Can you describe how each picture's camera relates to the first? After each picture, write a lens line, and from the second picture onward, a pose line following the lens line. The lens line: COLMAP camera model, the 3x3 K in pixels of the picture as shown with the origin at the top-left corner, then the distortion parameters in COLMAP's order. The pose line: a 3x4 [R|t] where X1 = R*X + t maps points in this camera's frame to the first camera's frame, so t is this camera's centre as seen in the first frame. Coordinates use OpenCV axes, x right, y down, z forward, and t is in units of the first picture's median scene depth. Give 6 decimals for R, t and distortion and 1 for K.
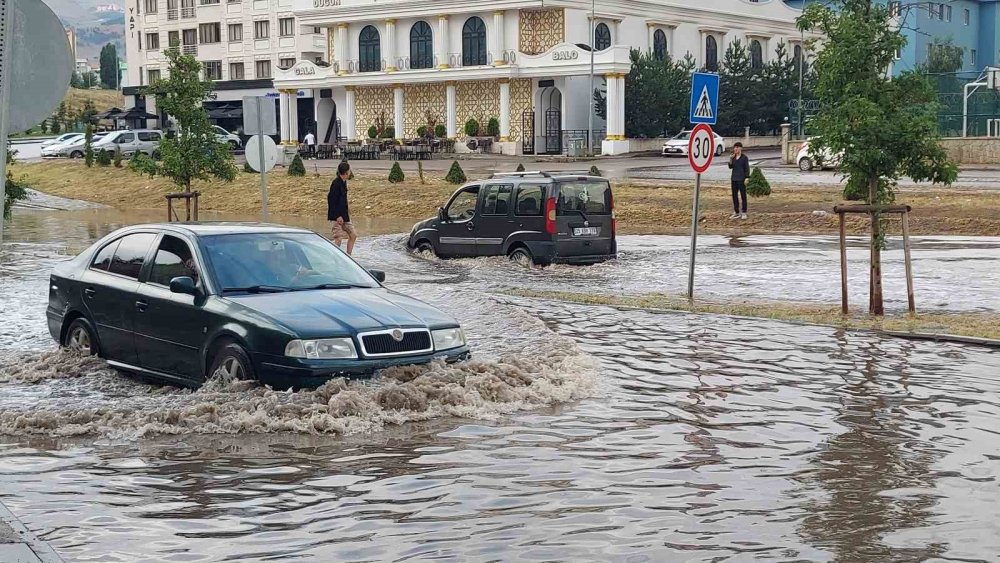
lens RADIAL K [[1530.2, 0, 500.0], [0, 1530.2, 281.5], [0, 0, 1]] dist [0.316910, -0.868797]
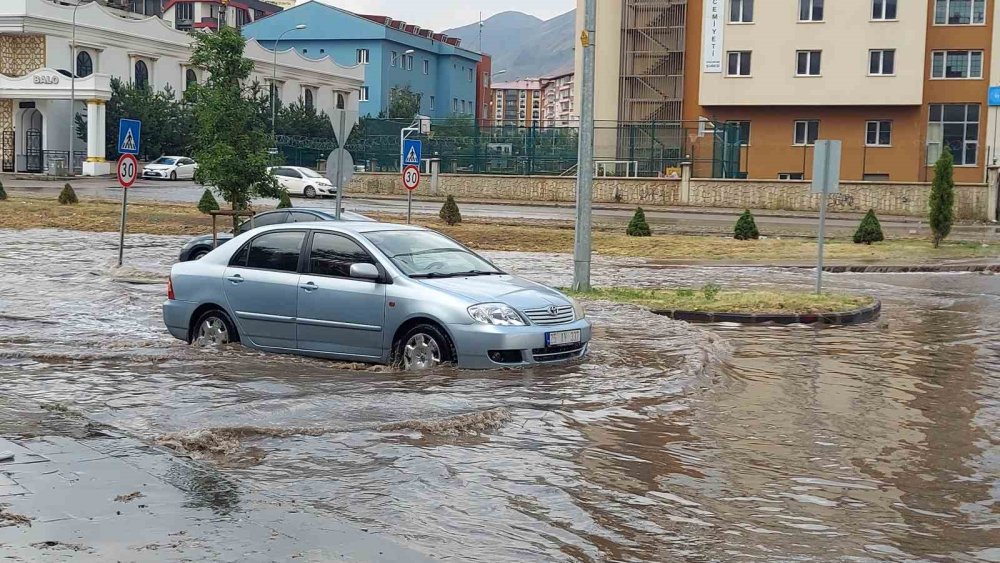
lens RADIAL K [[1530.2, 0, 500.0], [0, 1530.2, 281.5], [0, 0, 1]] dist [0.316910, -0.868797]
pose [[0.949029, 0.009166, 0.315055, 0.000755], [-0.003561, 0.999825, -0.018361, 0.010036], [-0.315168, 0.016303, 0.948896, -0.114482]]
